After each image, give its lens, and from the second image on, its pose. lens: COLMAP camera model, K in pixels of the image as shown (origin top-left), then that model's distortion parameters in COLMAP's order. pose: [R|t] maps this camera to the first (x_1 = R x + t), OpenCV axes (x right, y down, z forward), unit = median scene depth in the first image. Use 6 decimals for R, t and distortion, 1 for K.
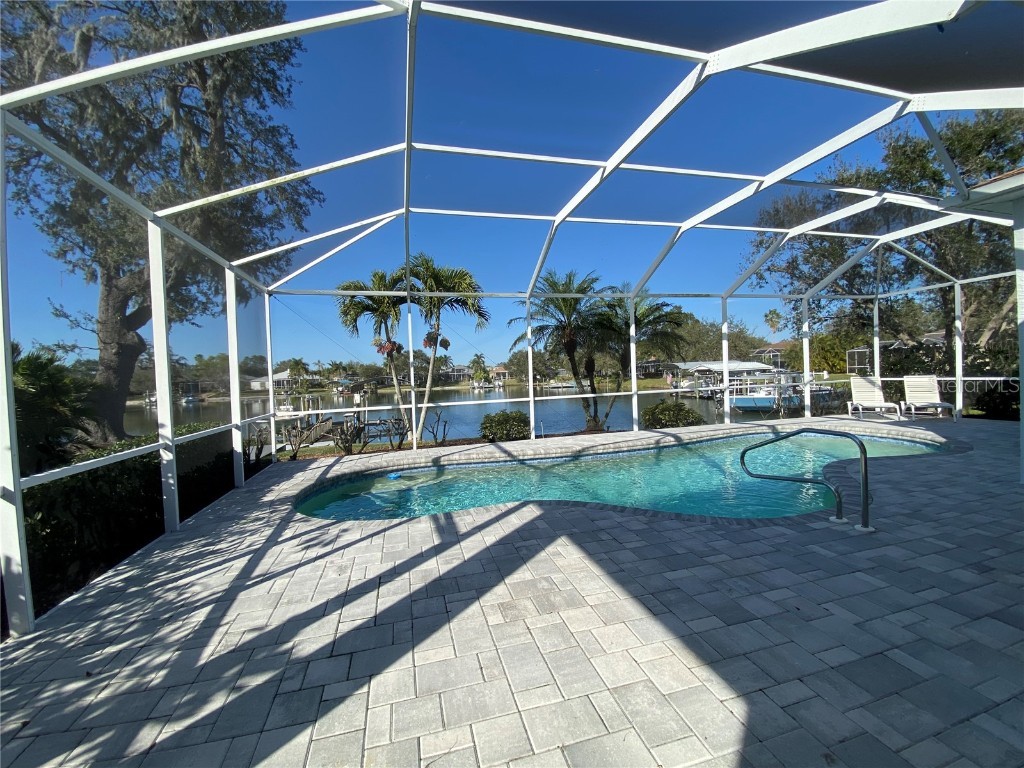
lens RADIAL K [[417.9, 0, 512.0], [0, 417.9, 384.0], [0, 0, 1]] dist [0.019227, -0.017416]
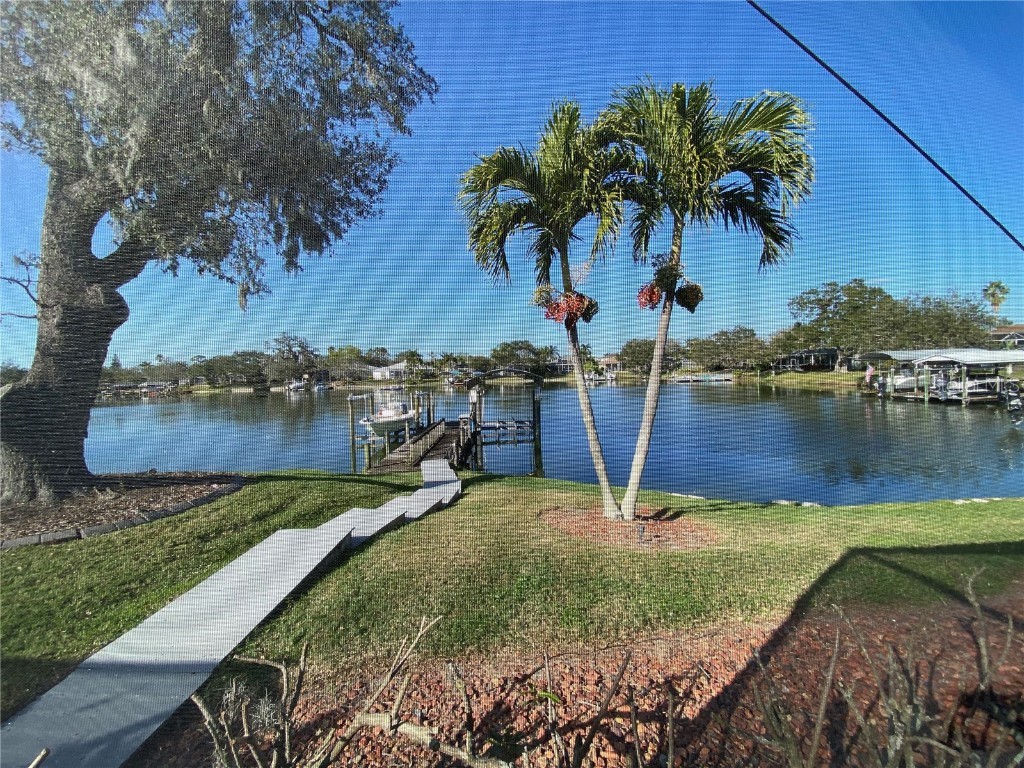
lens RADIAL K [[412.8, 0, 506.6], [0, 412.8, 385.0], [0, 0, 1]] dist [0.019363, -0.016790]
pose [[0.967981, 0.016171, -0.250503, -0.202709], [-0.010115, 0.999625, 0.025444, -0.013136], [0.250820, -0.022095, 0.967782, 0.459939]]
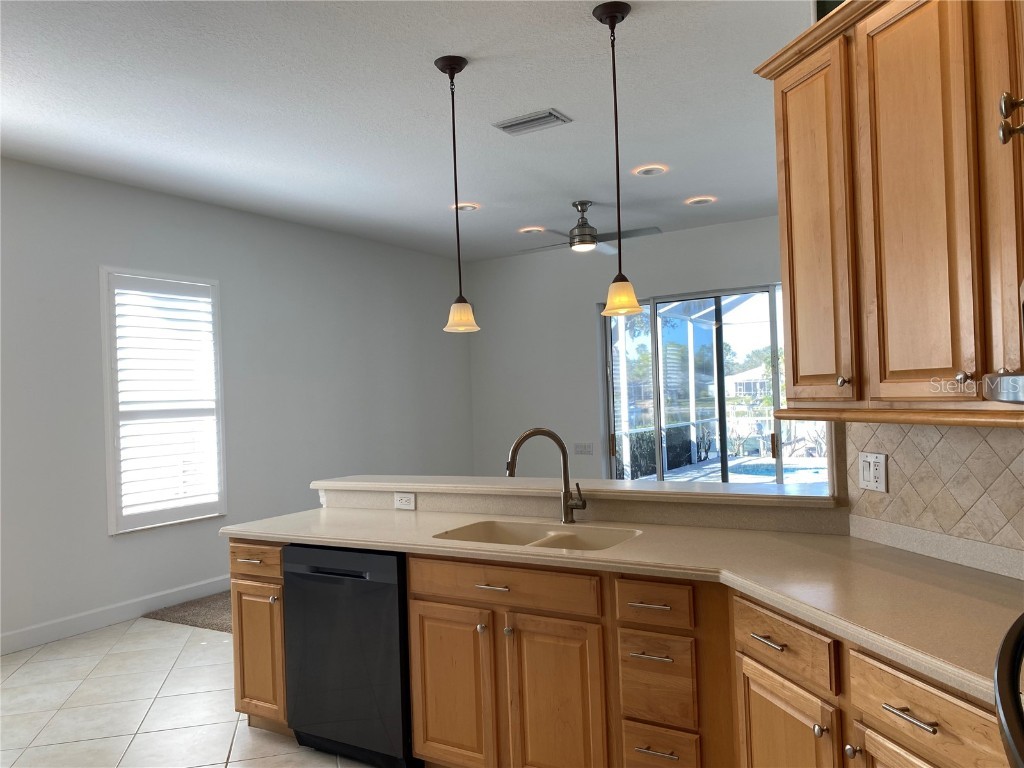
lens RADIAL K [[781.4, 0, 509.5], [0, 781.4, 385.8], [0, 0, 1]] dist [0.042370, -0.034192]
pose [[0.693219, 0.006242, -0.720700, 0.358591], [-0.008449, 0.999964, 0.000534, -0.012153], [0.720677, 0.005719, 0.693247, -0.559522]]
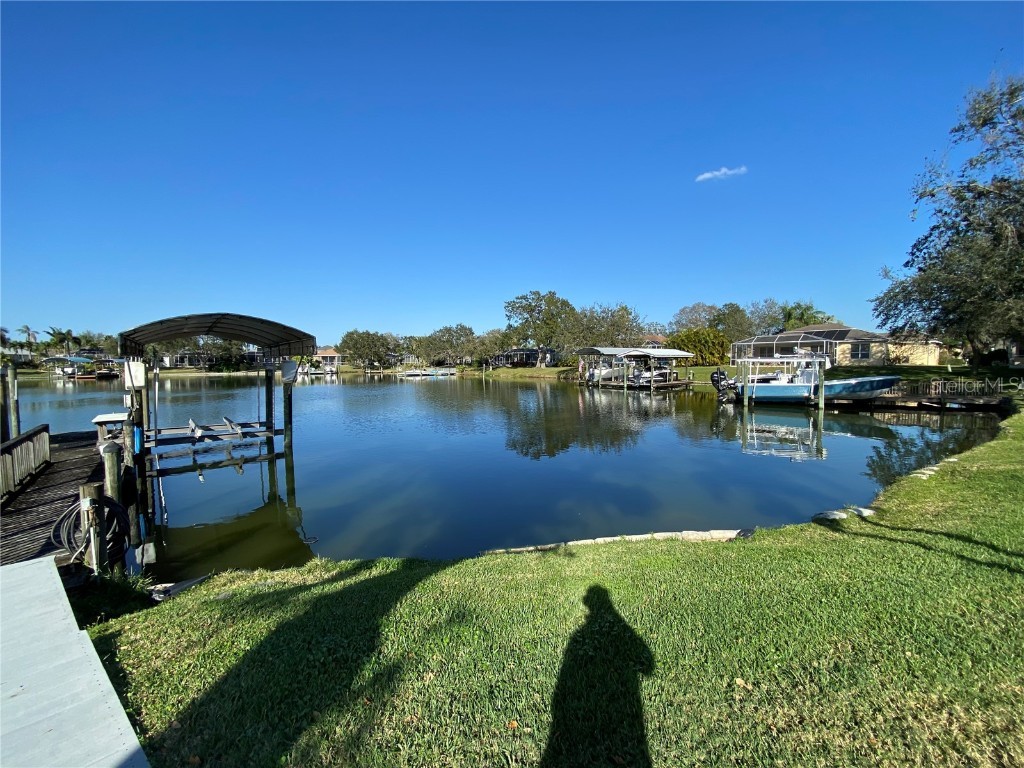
lens RADIAL K [[409.6, 0, 510.5], [0, 409.6, 387.4], [0, 0, 1]] dist [0.019400, -0.020045]
pose [[0.905416, 0.012435, 0.424342, -0.416246], [-0.024535, 0.999433, 0.023062, 0.056759], [-0.423815, -0.031292, 0.905208, 0.985910]]
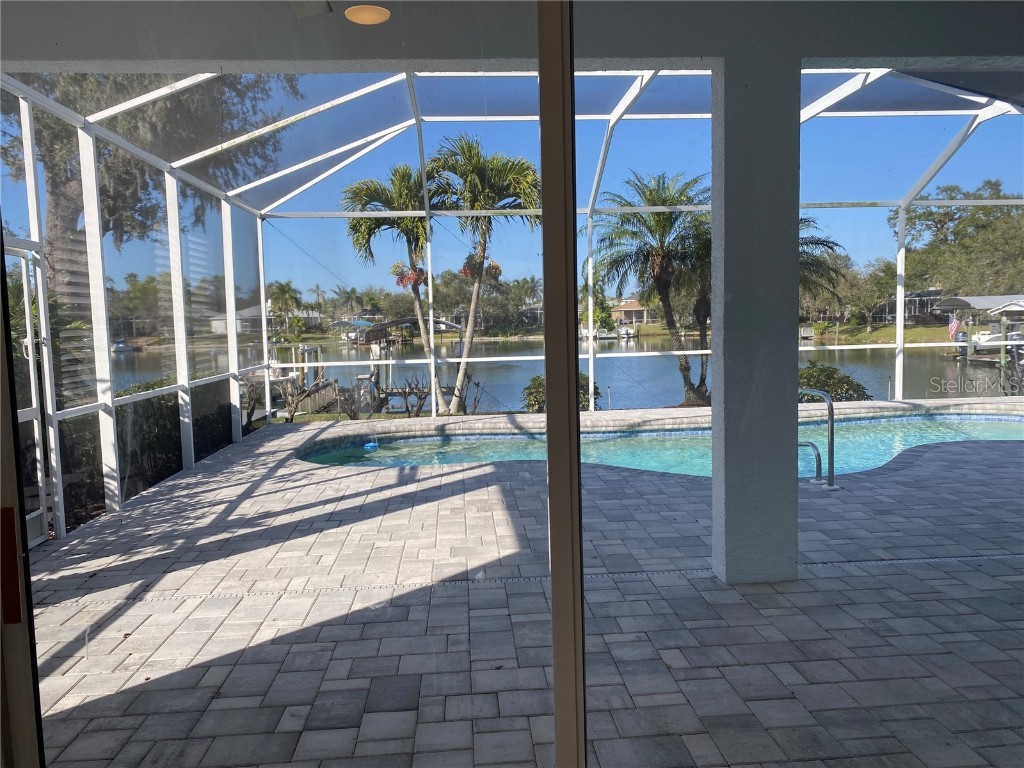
lens RADIAL K [[781.4, 0, 509.5], [0, 781.4, 385.8], [0, 0, 1]] dist [0.042370, -0.034192]
pose [[0.981400, 0.031756, -0.189331, 0.097408], [-0.018369, 0.997232, 0.072047, -0.004083], [0.191095, -0.067229, 0.979267, -0.214076]]
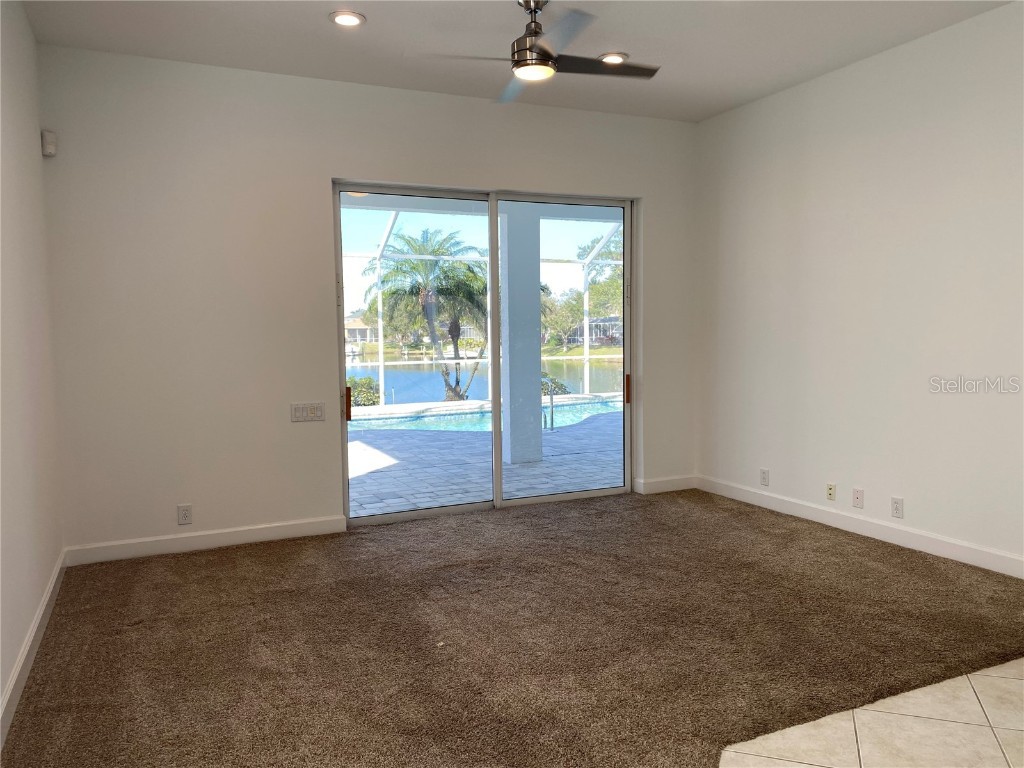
lens RADIAL K [[781.4, 0, 509.5], [0, 781.4, 385.8], [0, 0, 1]] dist [0.042370, -0.034192]
pose [[0.986092, 0.018485, 0.165171, 0.023850], [-0.025480, 0.998861, 0.040331, 0.003644], [-0.164237, -0.043979, 0.985440, -0.500289]]
